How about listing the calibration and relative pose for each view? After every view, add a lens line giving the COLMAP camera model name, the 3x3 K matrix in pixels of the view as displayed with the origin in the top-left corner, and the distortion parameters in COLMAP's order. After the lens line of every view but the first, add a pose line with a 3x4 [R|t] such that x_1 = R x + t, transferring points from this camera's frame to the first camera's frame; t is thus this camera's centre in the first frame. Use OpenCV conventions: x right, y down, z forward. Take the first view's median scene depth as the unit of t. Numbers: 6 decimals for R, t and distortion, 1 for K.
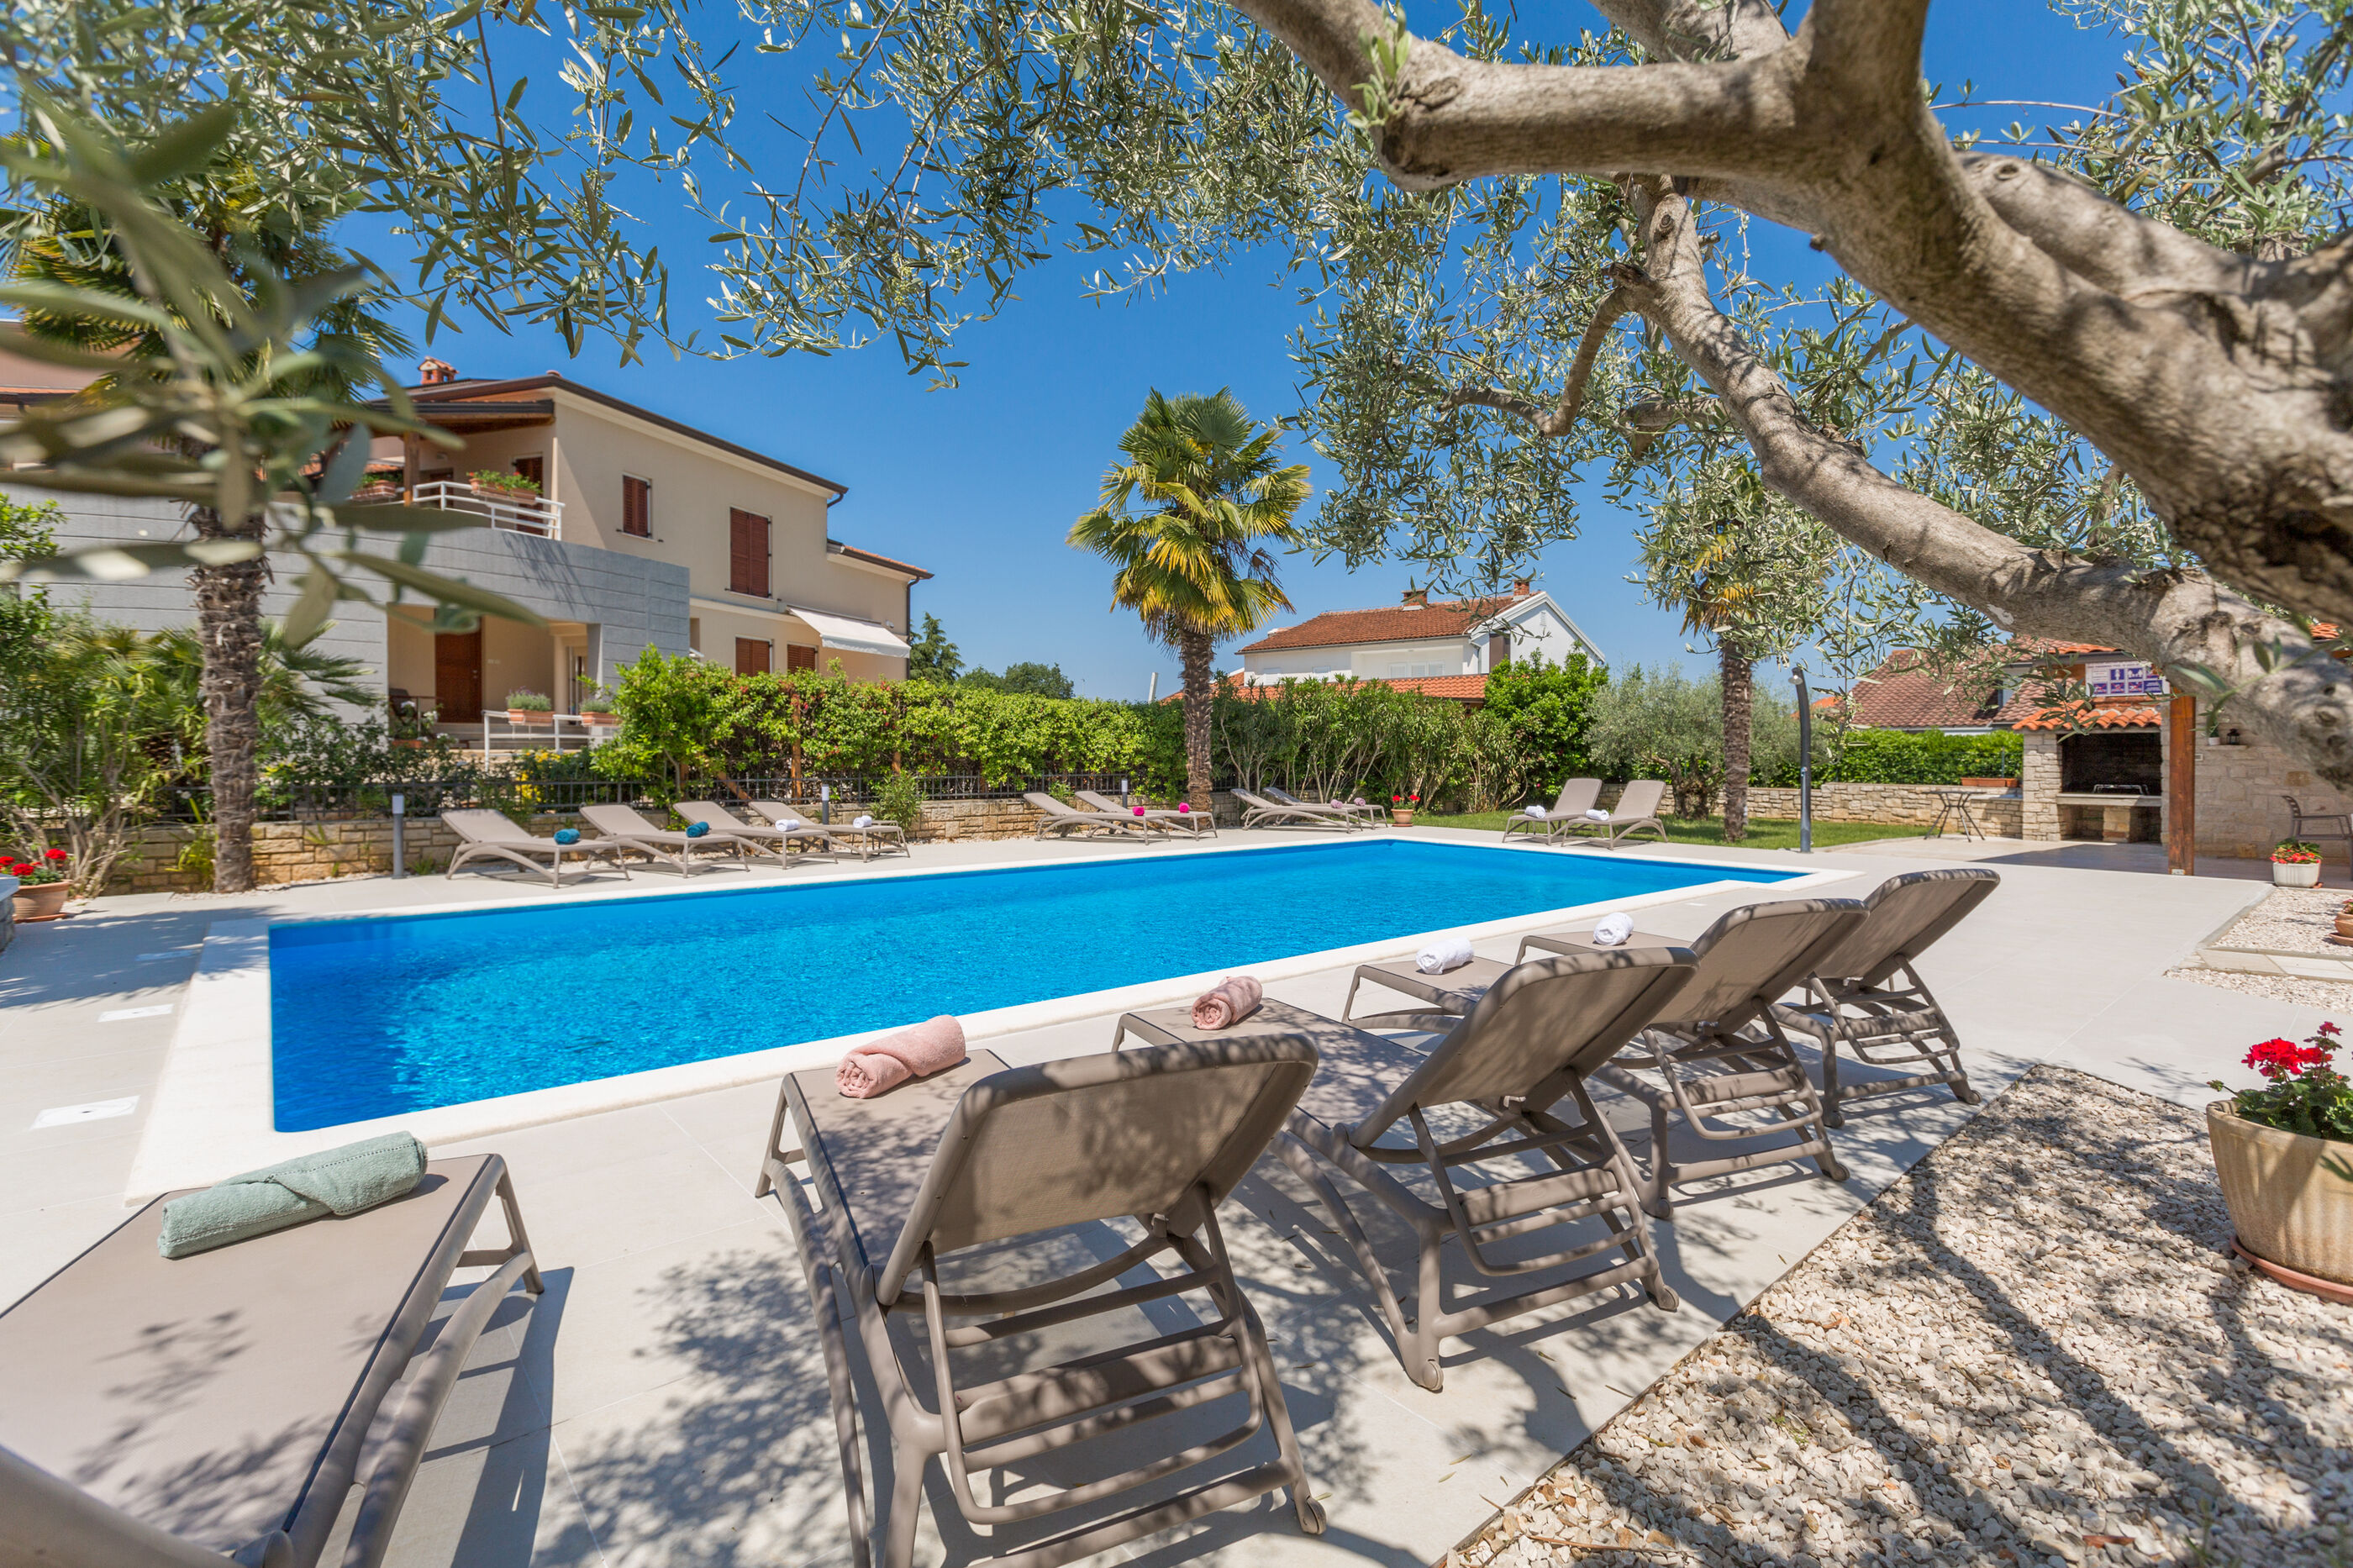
lens RADIAL K [[1081.2, 0, 1188.3], [0, 1081.2, 771.3], [0, 0, 1]] dist [0.005638, 0.000728]
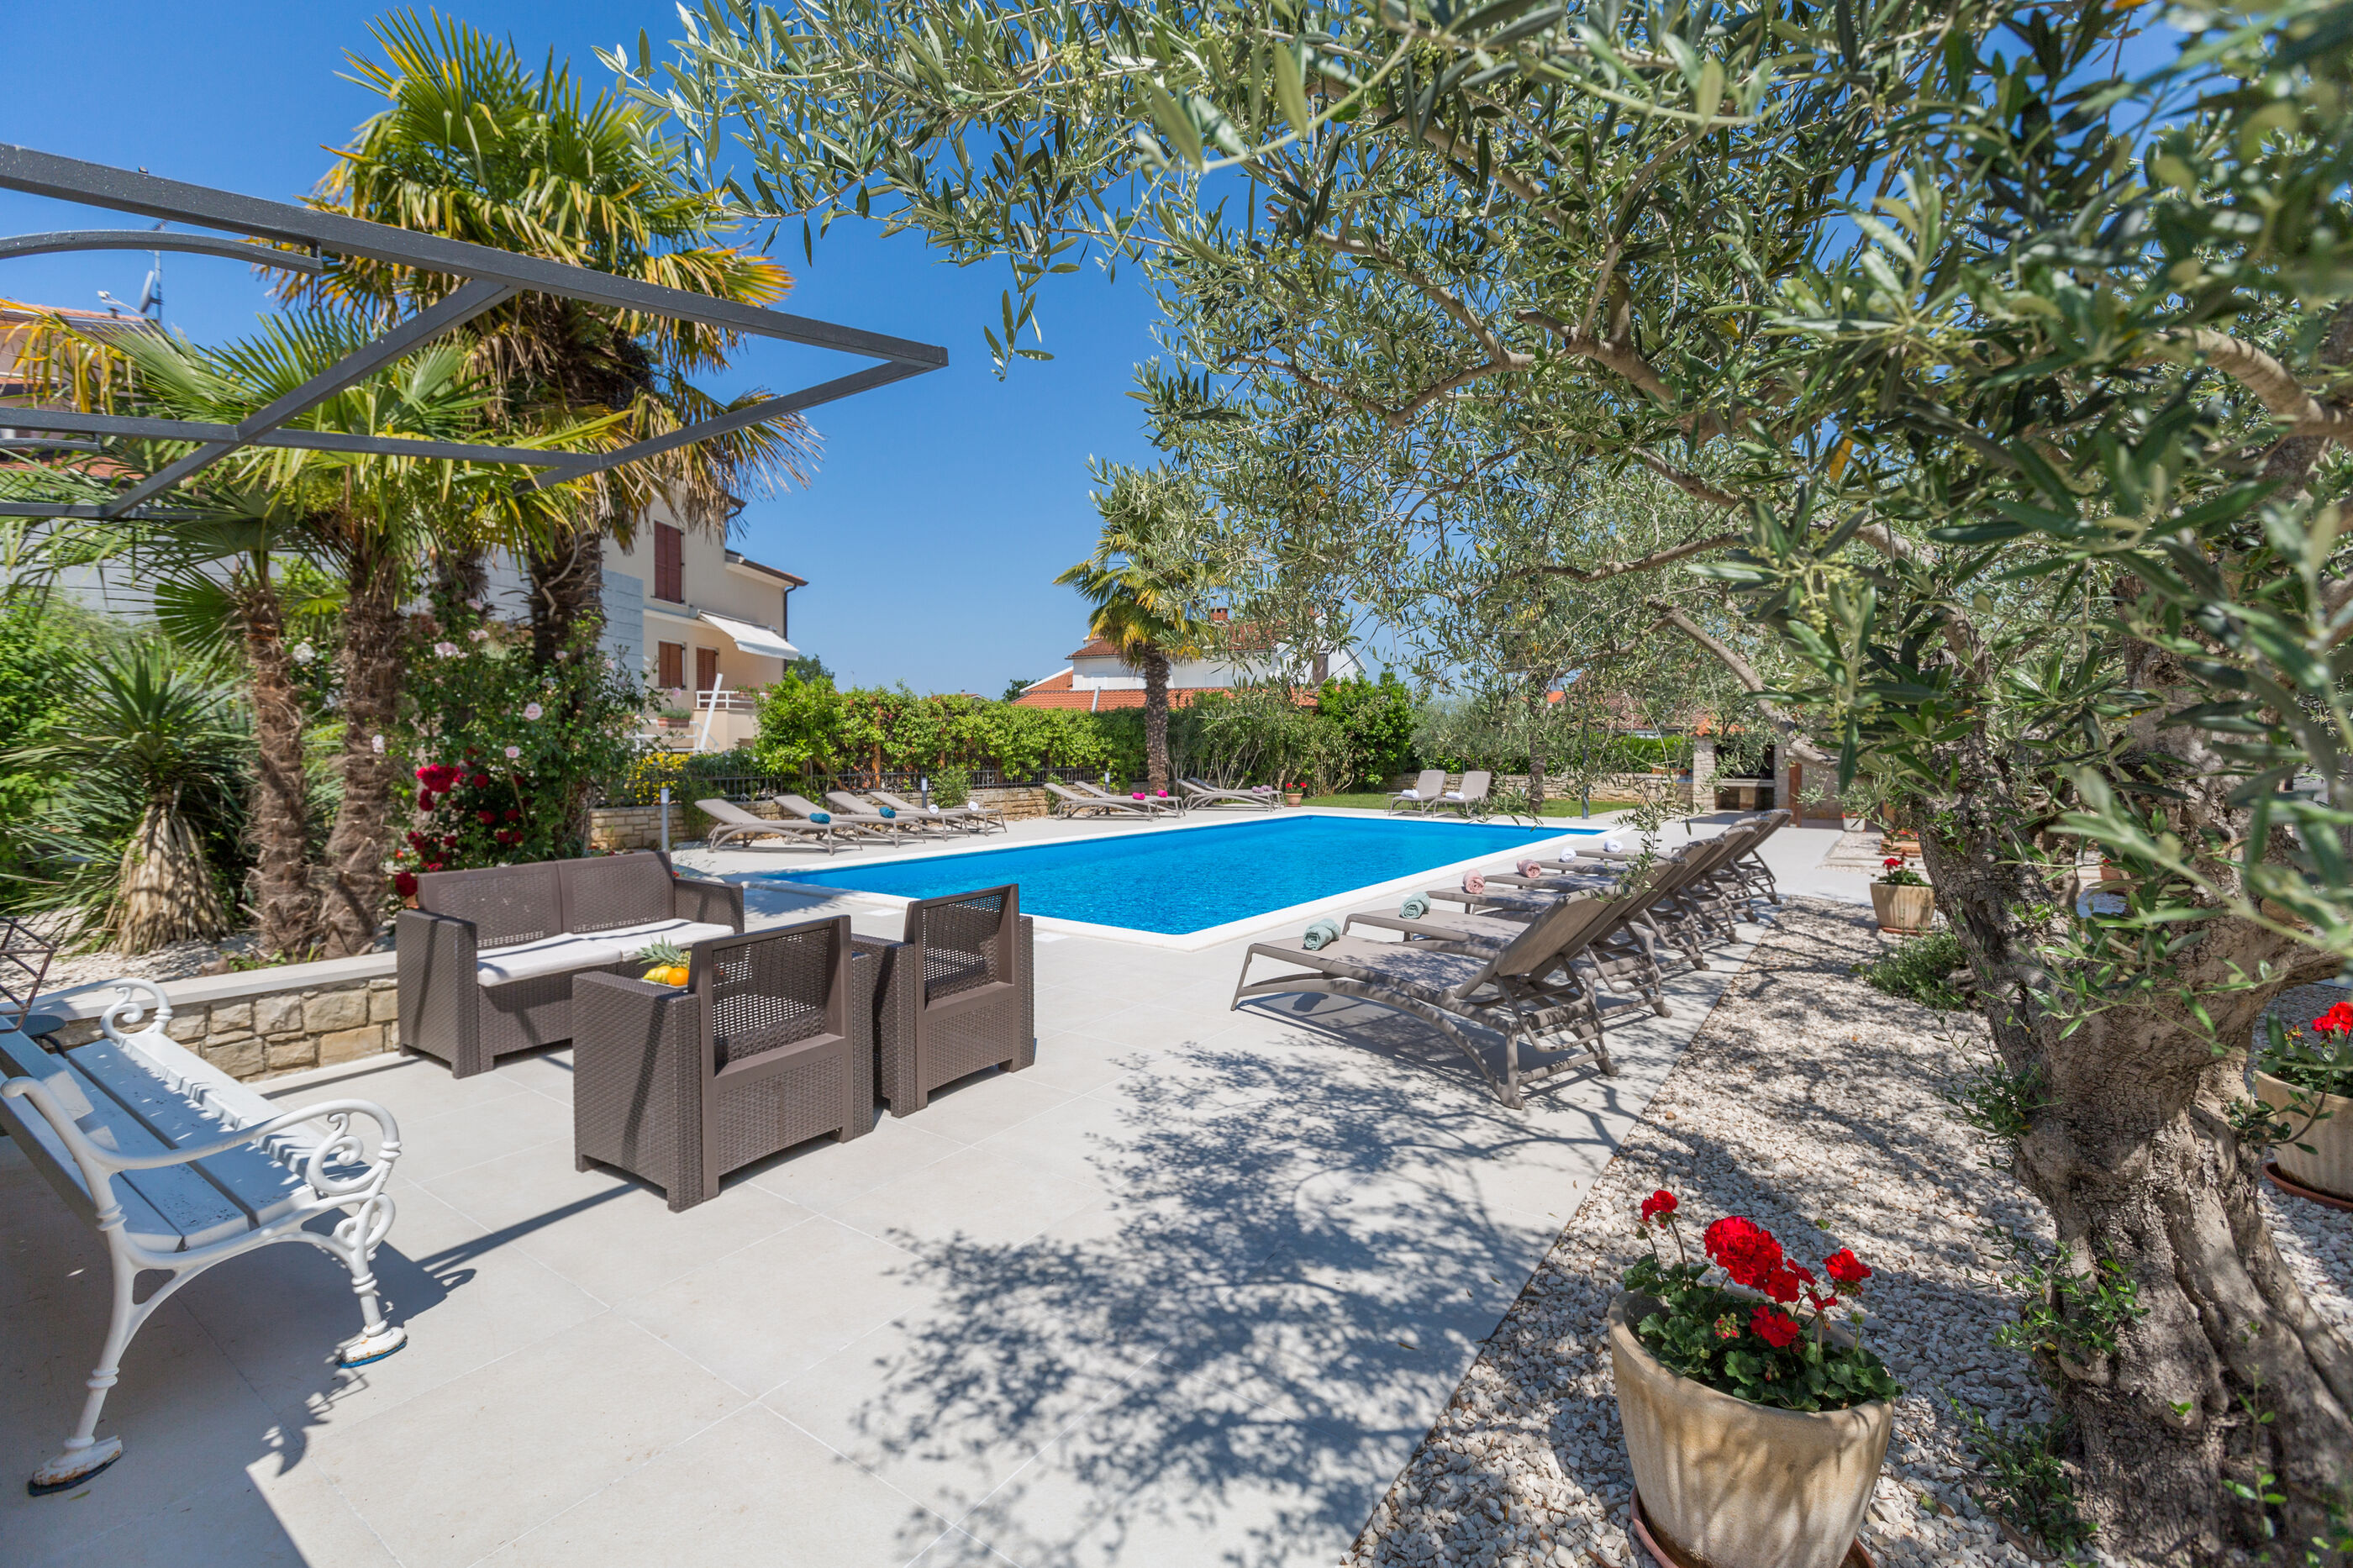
lens RADIAL K [[1081.2, 0, 1161.2], [0, 1081.2, 786.2], [0, 0, 1]] dist [0.005638, 0.000728]
pose [[0.968824, -0.007697, 0.247629, -0.300574], [0.002006, 0.999728, 0.023223, -0.005413], [-0.247741, -0.022003, 0.968576, -0.249223]]
